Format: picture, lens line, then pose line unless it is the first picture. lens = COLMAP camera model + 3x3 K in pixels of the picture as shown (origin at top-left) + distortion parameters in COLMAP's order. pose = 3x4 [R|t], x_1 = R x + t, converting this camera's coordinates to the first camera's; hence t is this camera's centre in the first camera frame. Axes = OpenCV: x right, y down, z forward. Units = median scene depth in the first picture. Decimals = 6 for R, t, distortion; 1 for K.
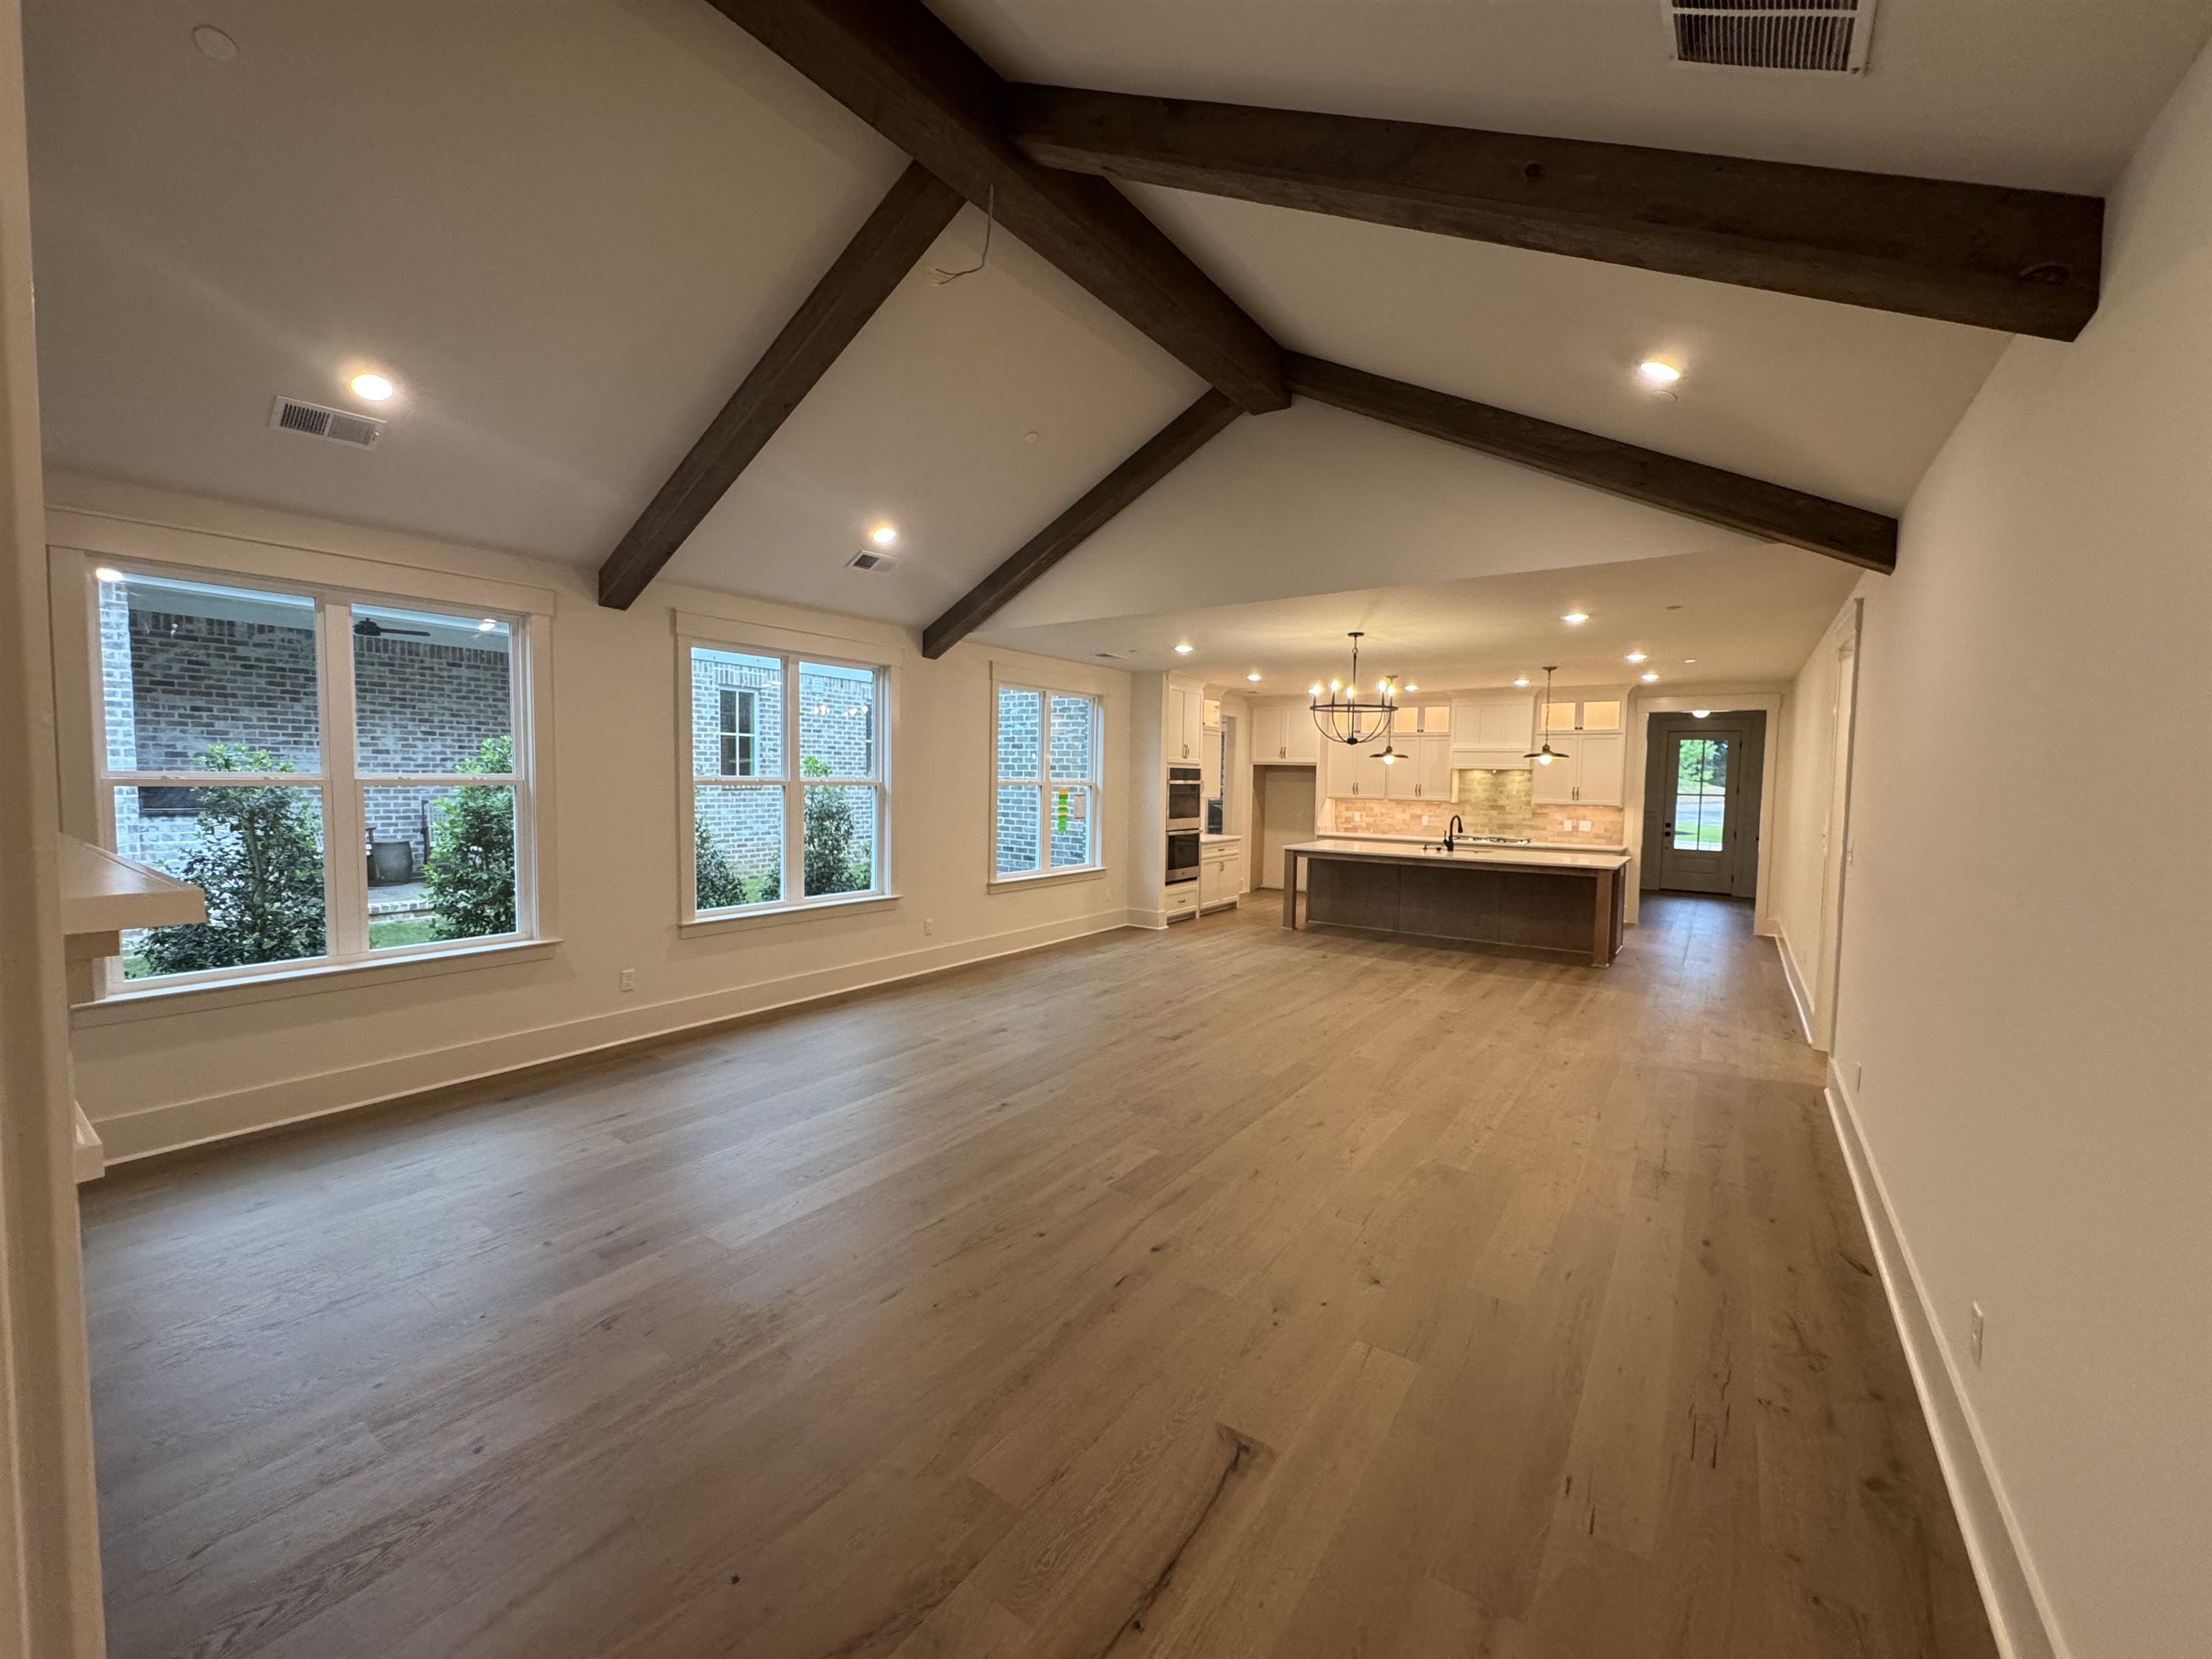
lens RADIAL K [[876.9, 0, 1107.9], [0, 876.9, 823.1], [0, 0, 1]] dist [-0.001436, 0.000474]
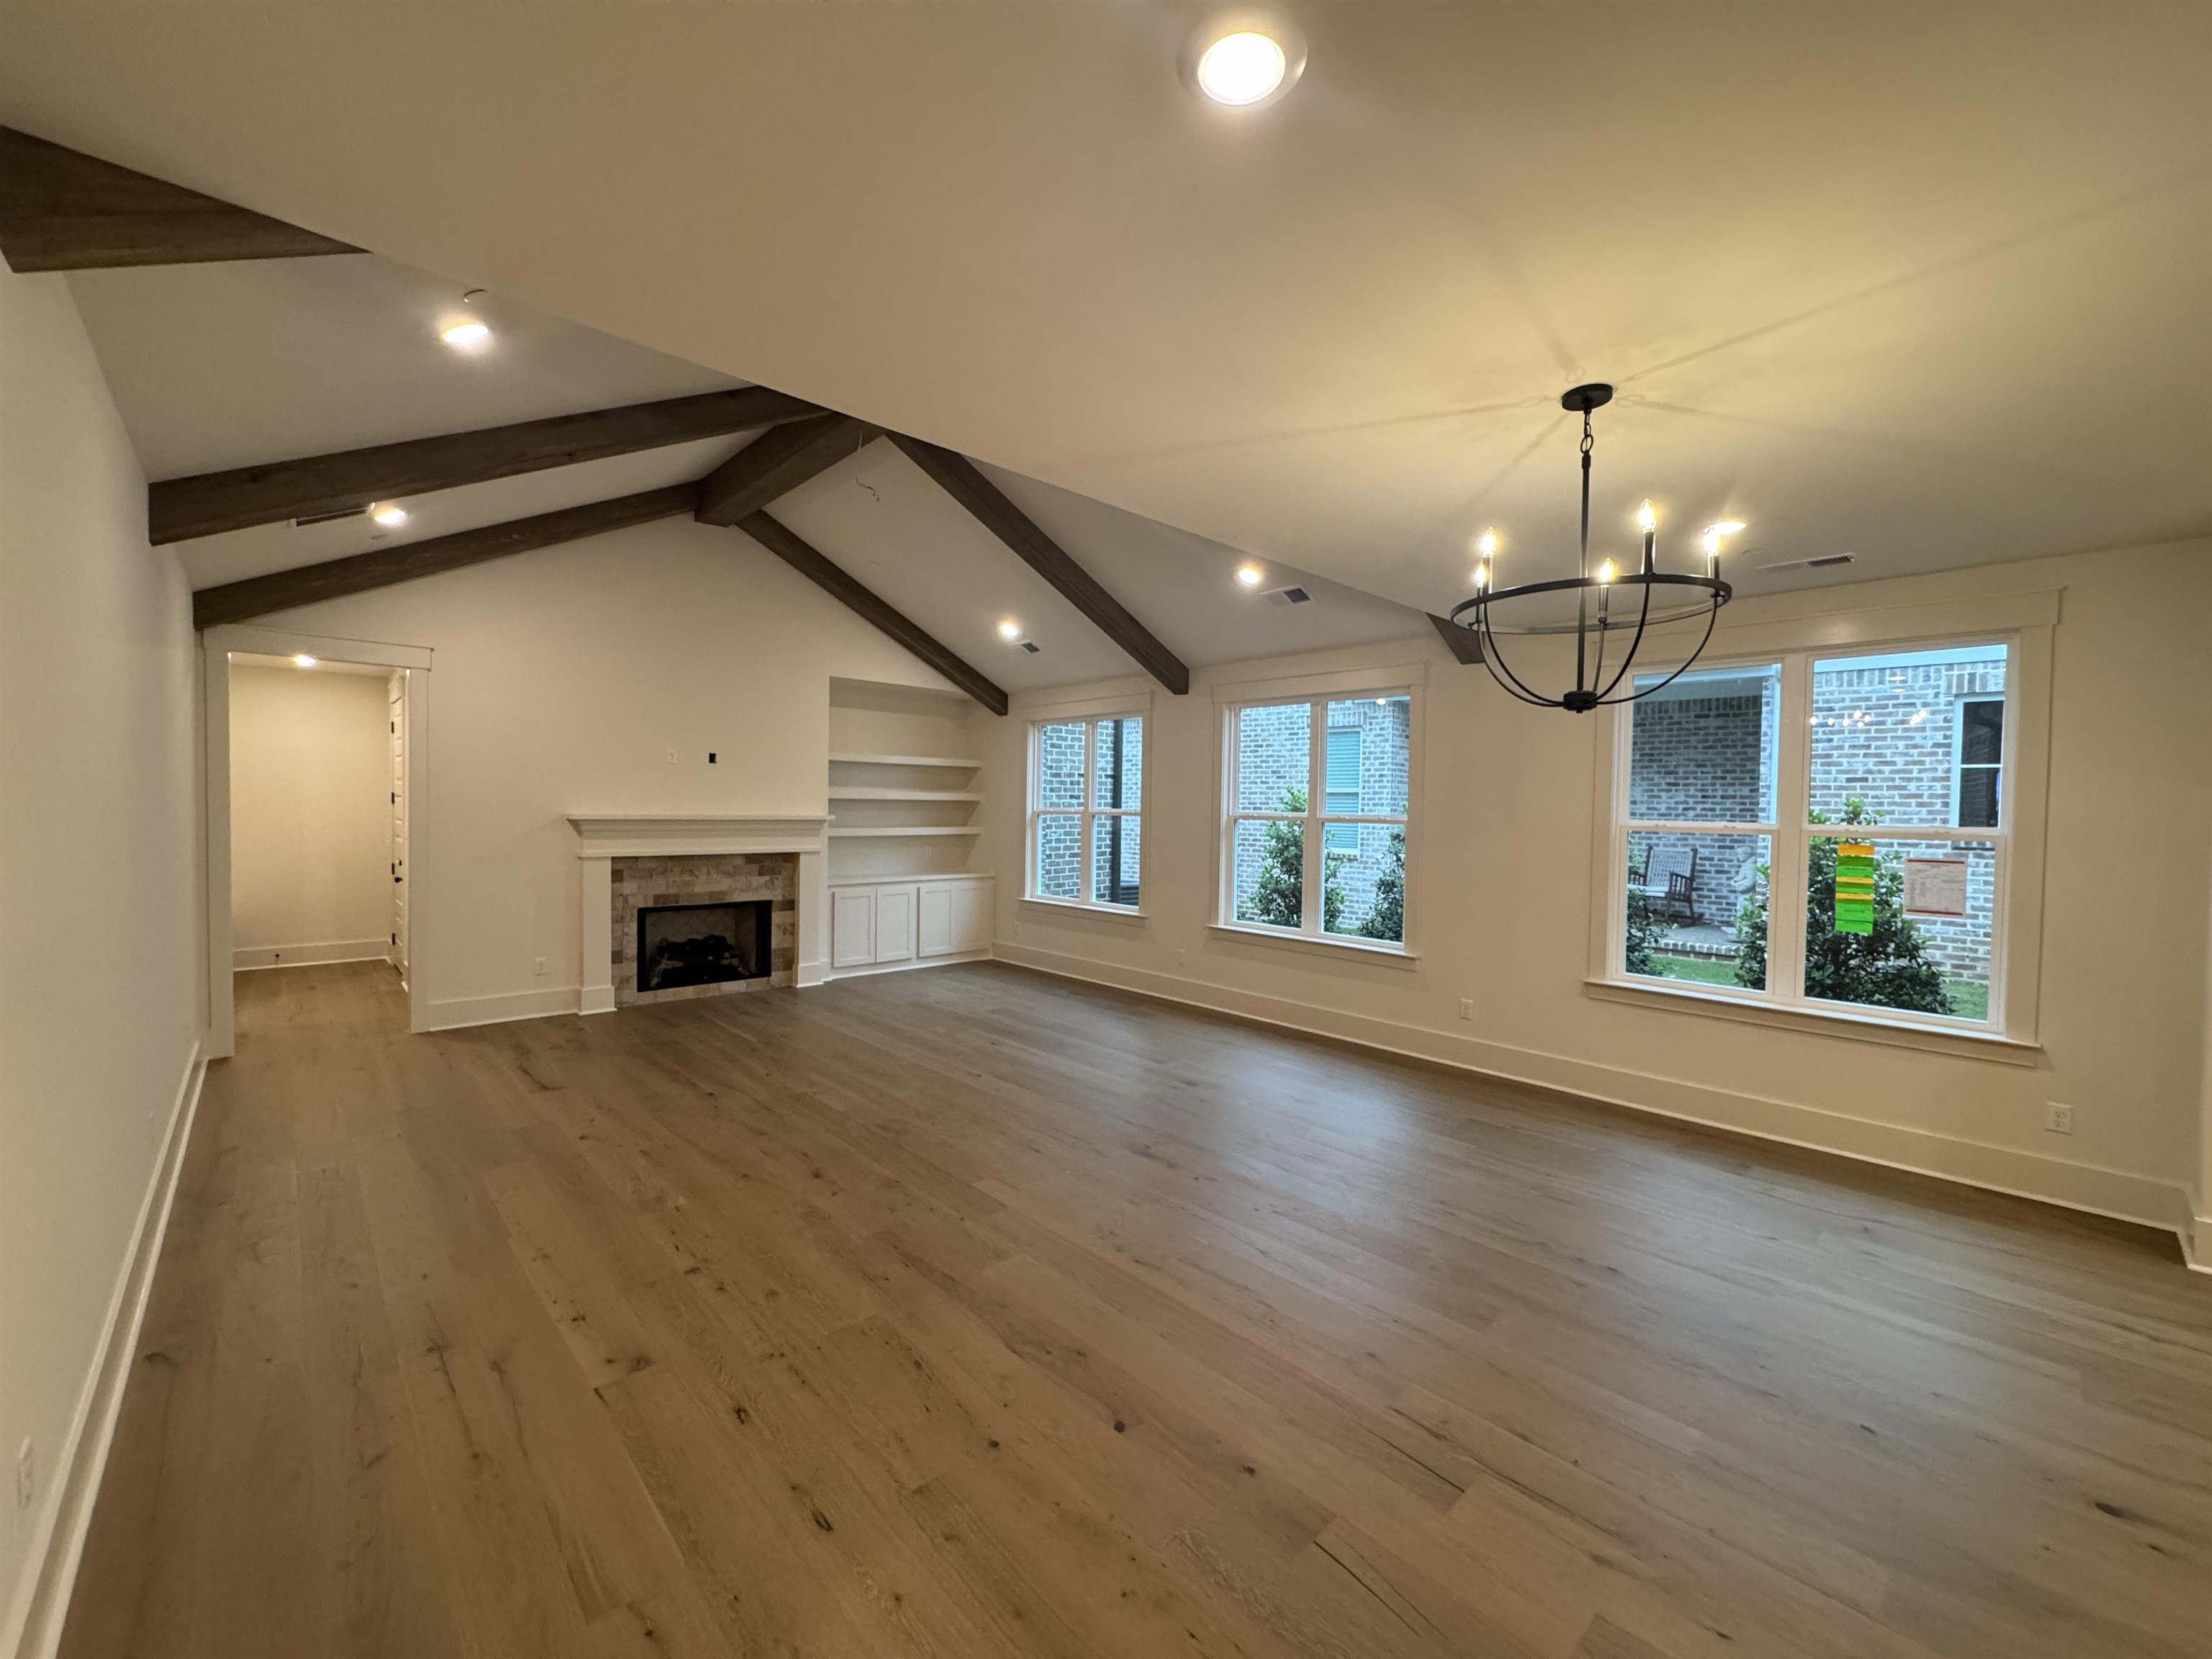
lens RADIAL K [[876.9, 0, 1104.6], [0, 876.9, 830.5], [0, 0, 1]] dist [-0.001436, 0.000474]
pose [[-0.196973, 0.010075, -0.980357, 0.420103], [-0.073510, 0.996981, 0.025015, -0.023792], [0.977649, 0.076994, -0.195638, 0.564250]]
